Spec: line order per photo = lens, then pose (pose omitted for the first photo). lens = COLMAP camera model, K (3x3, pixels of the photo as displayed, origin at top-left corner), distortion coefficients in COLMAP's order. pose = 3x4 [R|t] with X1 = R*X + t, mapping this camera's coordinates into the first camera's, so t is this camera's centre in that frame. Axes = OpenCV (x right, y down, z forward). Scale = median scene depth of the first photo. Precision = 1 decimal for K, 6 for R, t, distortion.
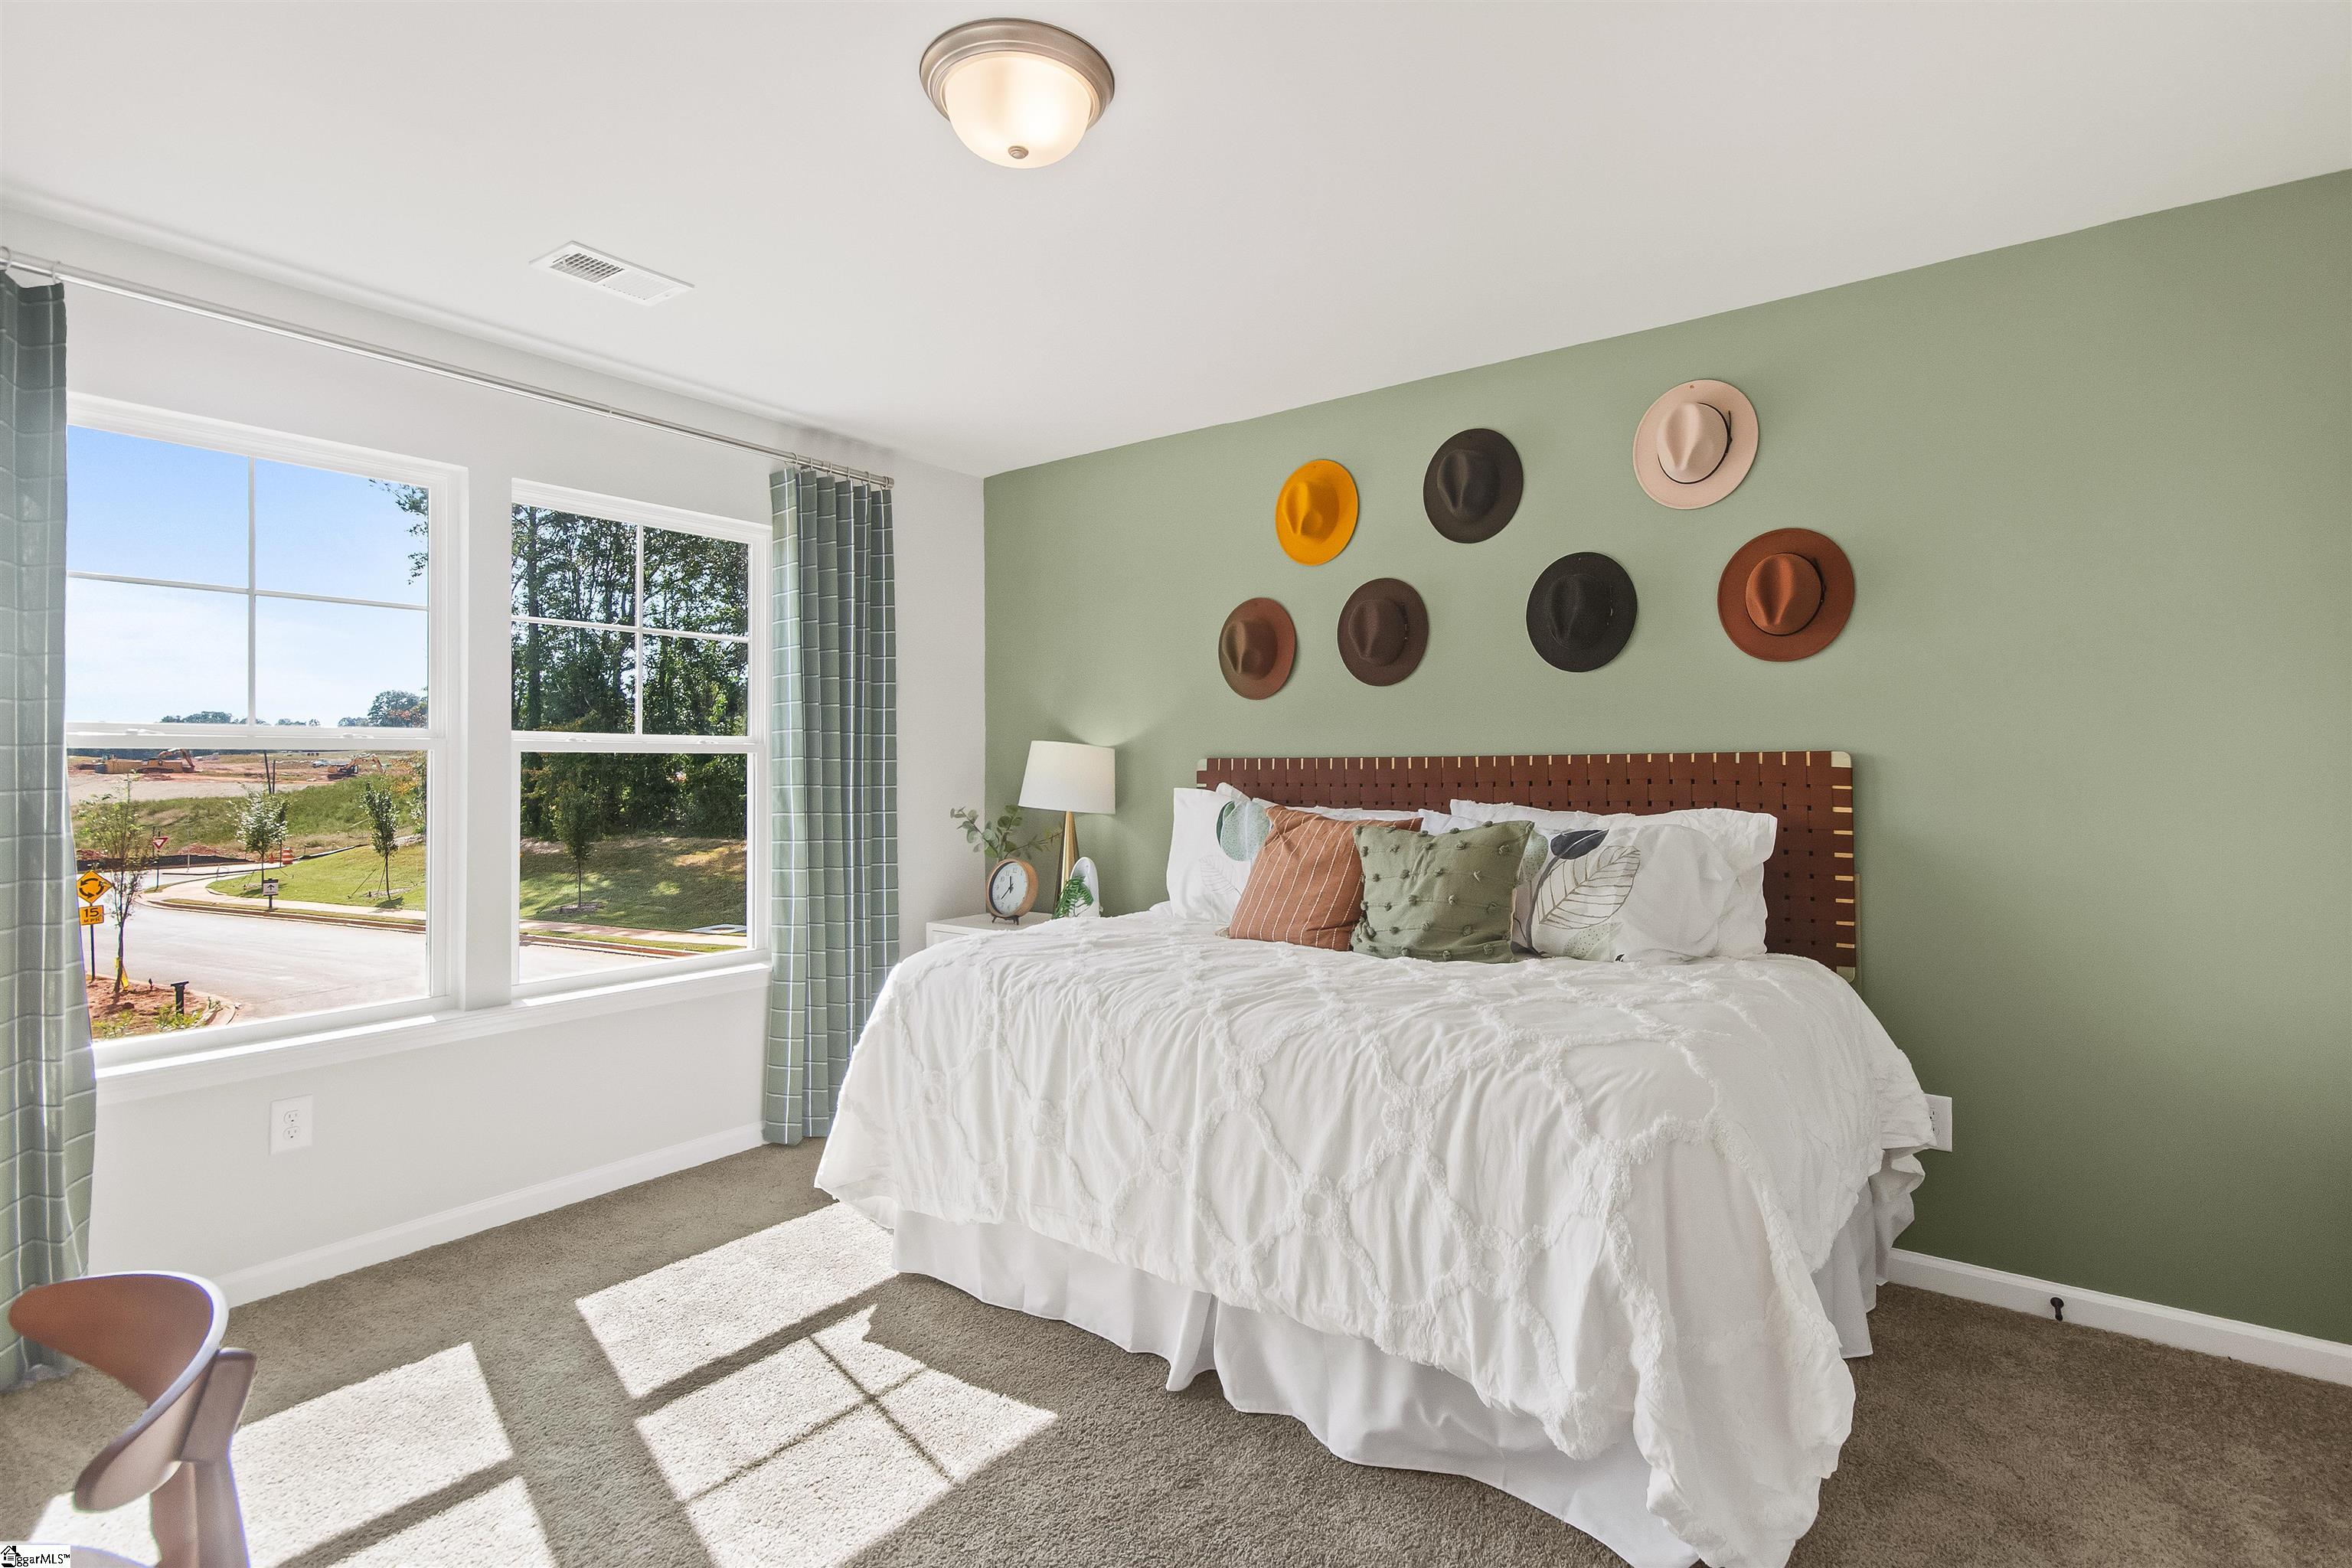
lens RADIAL K [[1161.8, 0, 1172.3], [0, 1161.8, 788.7], [0, 0, 1]] dist [0.004479, 0.000692]
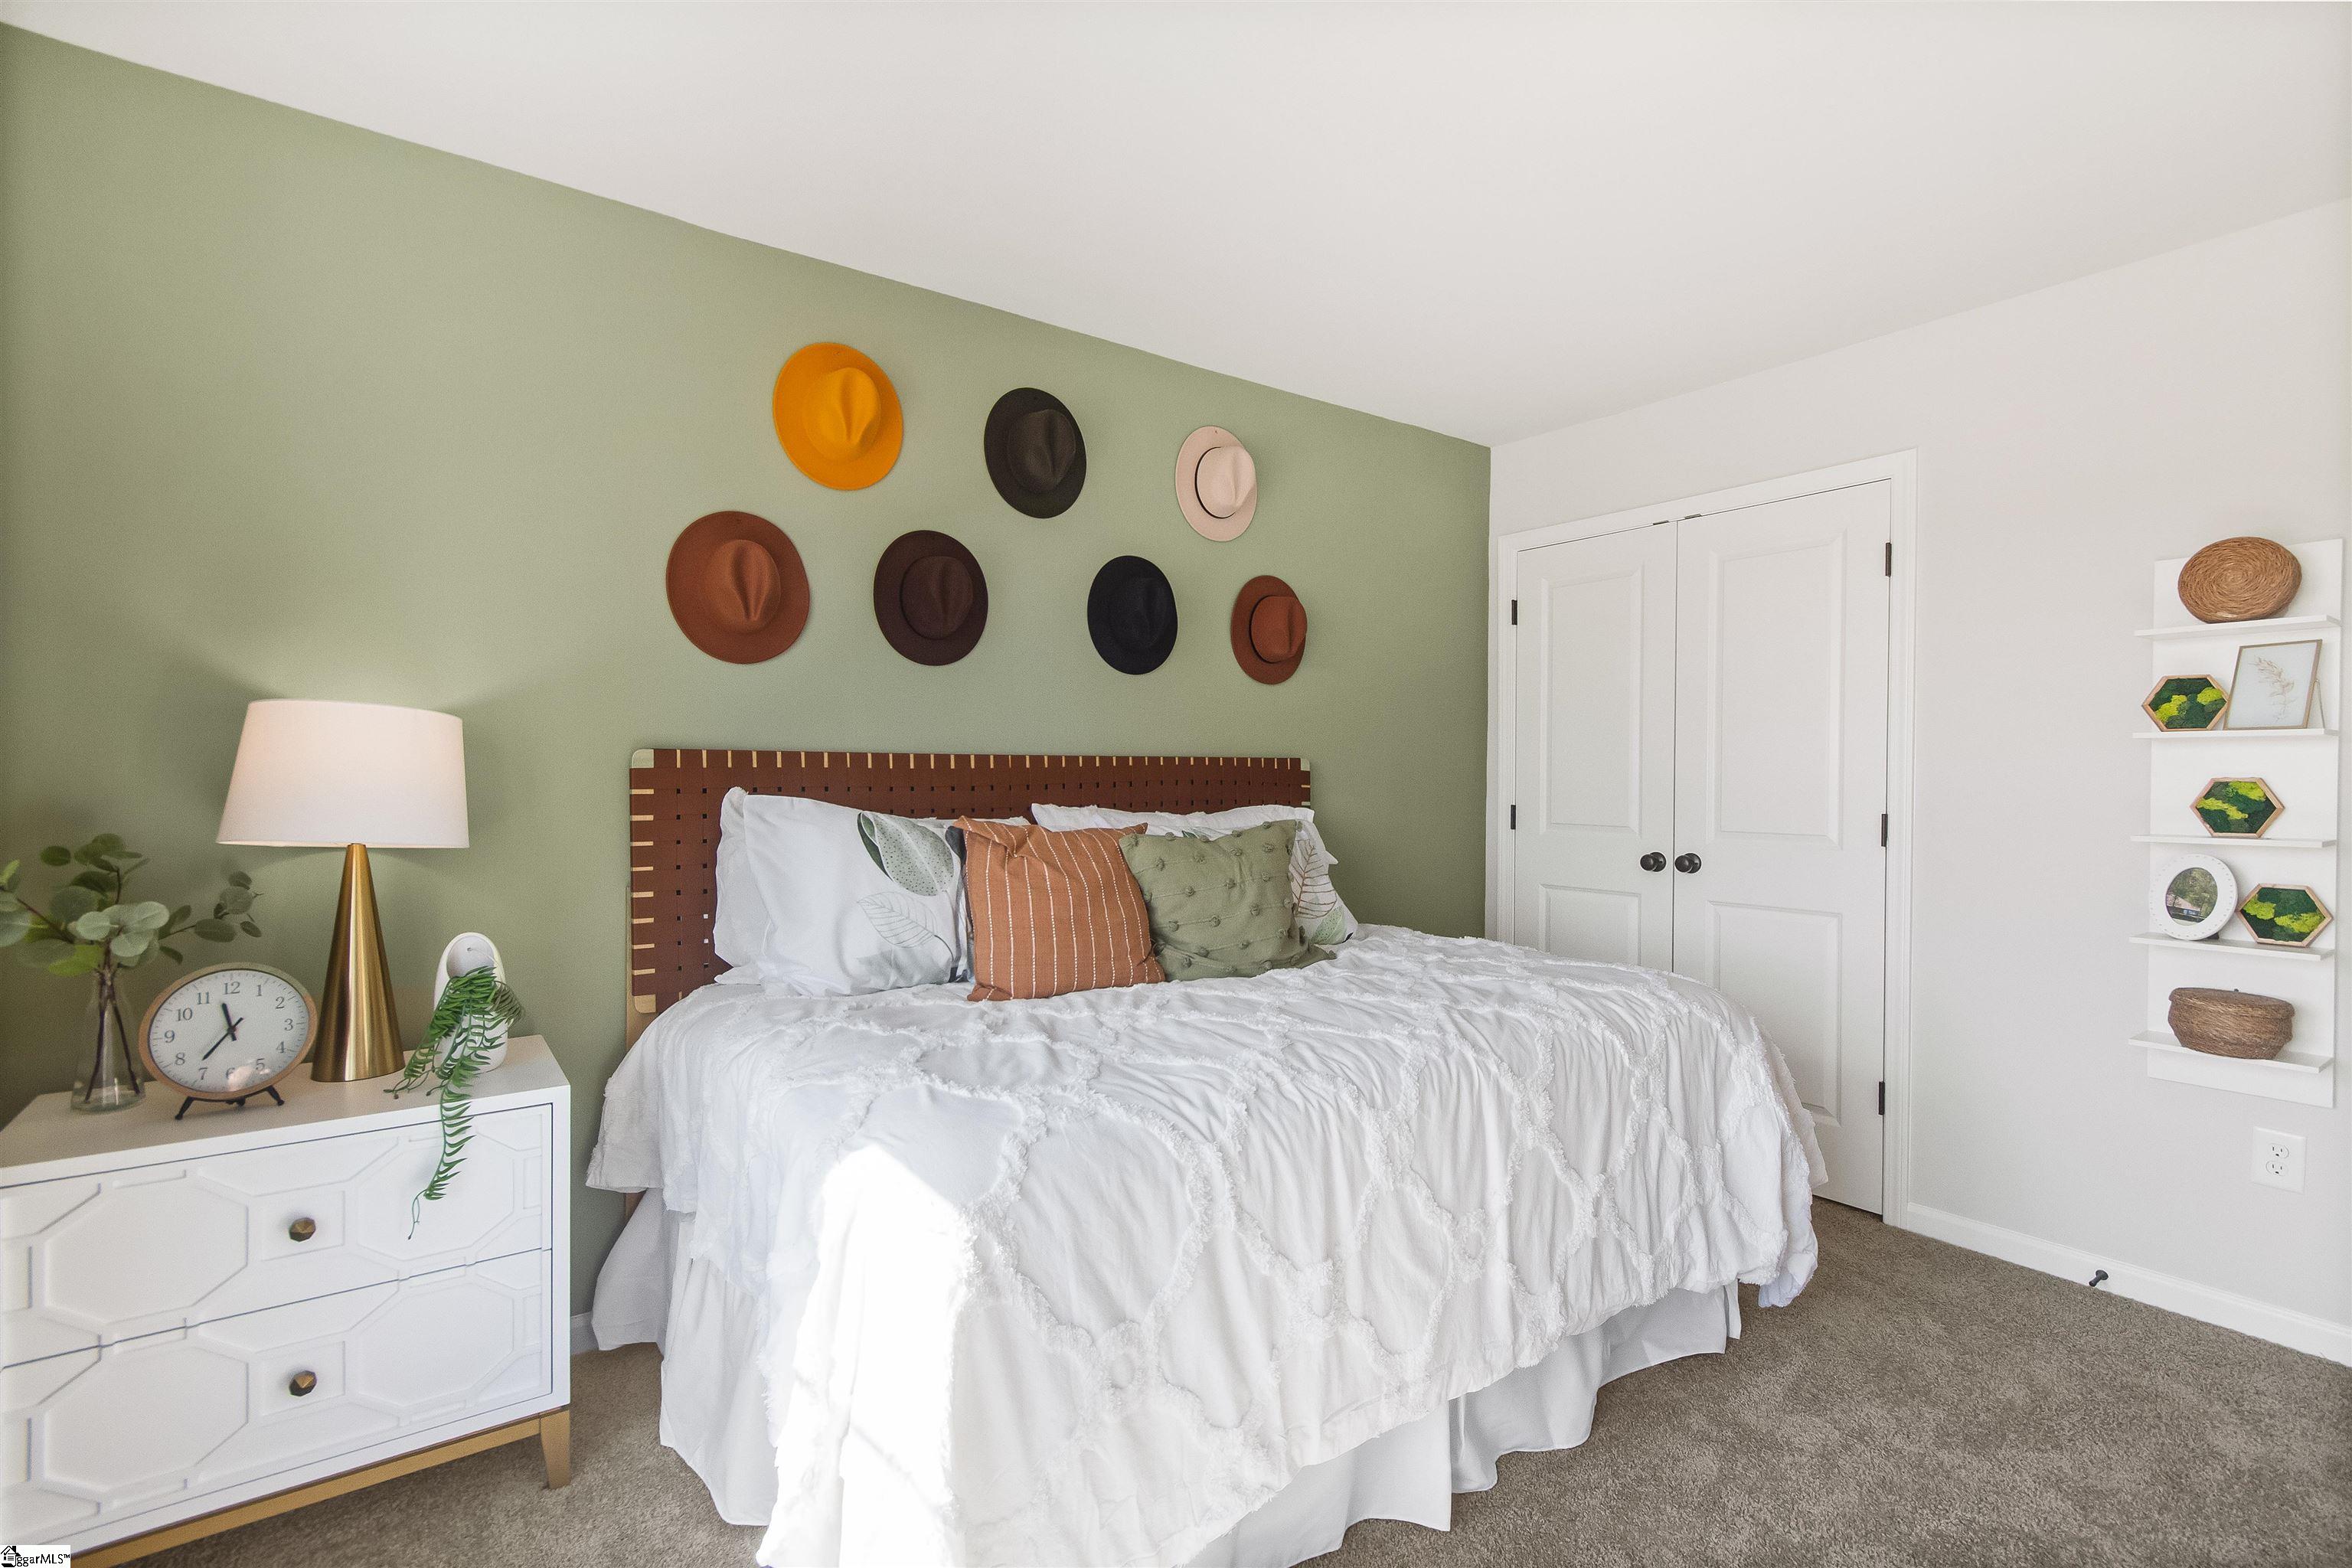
lens RADIAL K [[1111.9, 0, 1202.3], [0, 1111.9, 796.7], [0, 0, 1]] dist [0.004169, 0.000342]
pose [[0.268345, -0.017706, 0.963160, -0.568409], [0.009651, 0.999830, 0.015691, -0.008726], [-0.963275, 0.005085, 0.268470, 0.682497]]
